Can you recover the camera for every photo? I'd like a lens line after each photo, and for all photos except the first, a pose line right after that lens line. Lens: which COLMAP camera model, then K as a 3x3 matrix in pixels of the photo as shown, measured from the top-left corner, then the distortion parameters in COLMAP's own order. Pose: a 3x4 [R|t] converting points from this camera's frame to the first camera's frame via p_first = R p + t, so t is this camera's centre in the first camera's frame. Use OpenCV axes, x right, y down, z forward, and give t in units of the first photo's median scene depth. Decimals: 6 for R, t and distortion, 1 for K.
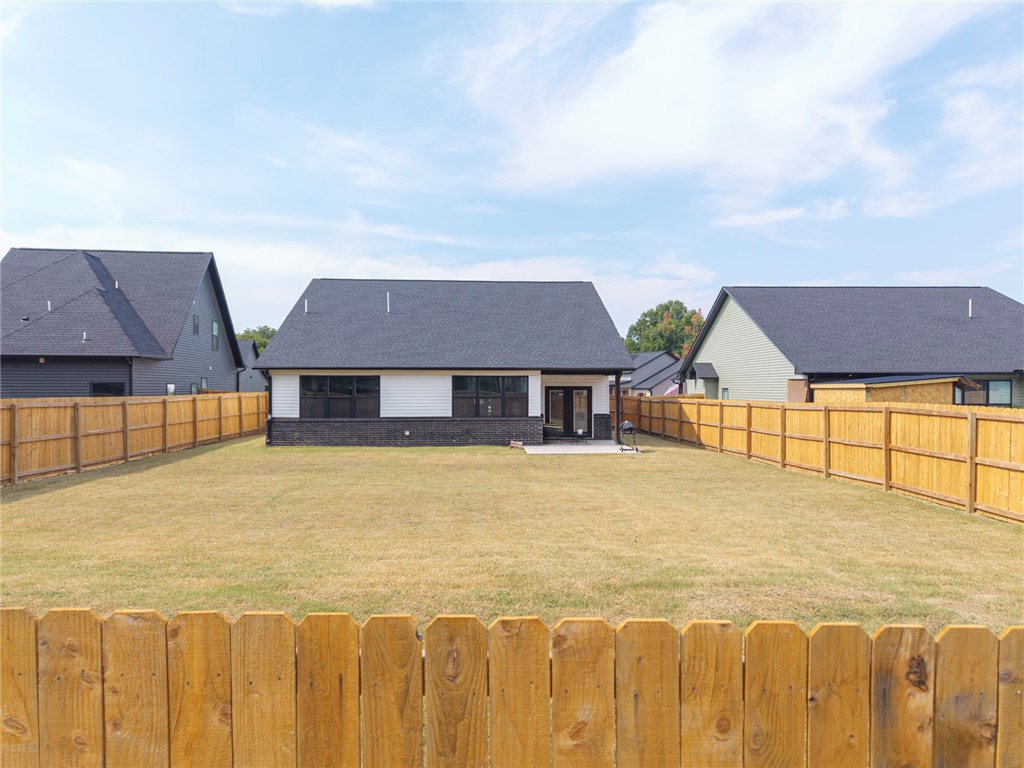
lens RADIAL K [[681.0, 0, 512.0], [0, 681.0, 384.0], [0, 0, 1]] dist [0.044816, -0.058484]
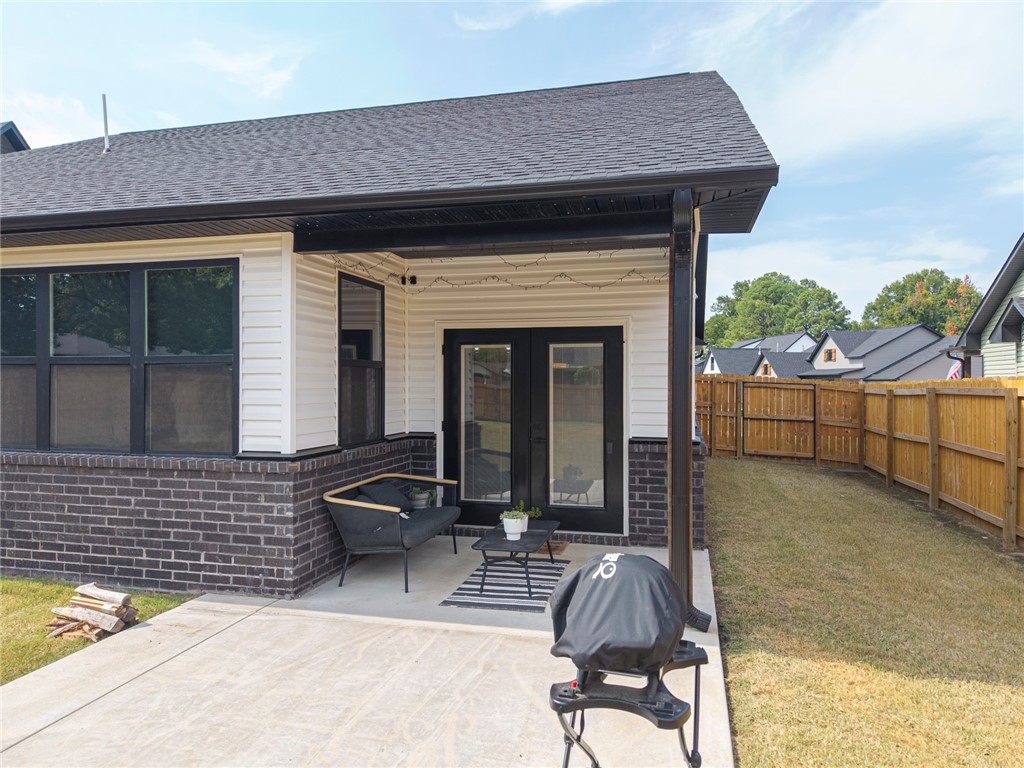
lens RADIAL K [[681.0, 0, 512.0], [0, 681.0, 384.0], [0, 0, 1]] dist [0.044816, -0.058484]
pose [[0.952536, 0.002758, -0.304415, 0.094841], [-0.001129, 0.999984, 0.005529, 0.014072], [0.304425, -0.004923, 0.952524, 0.460686]]
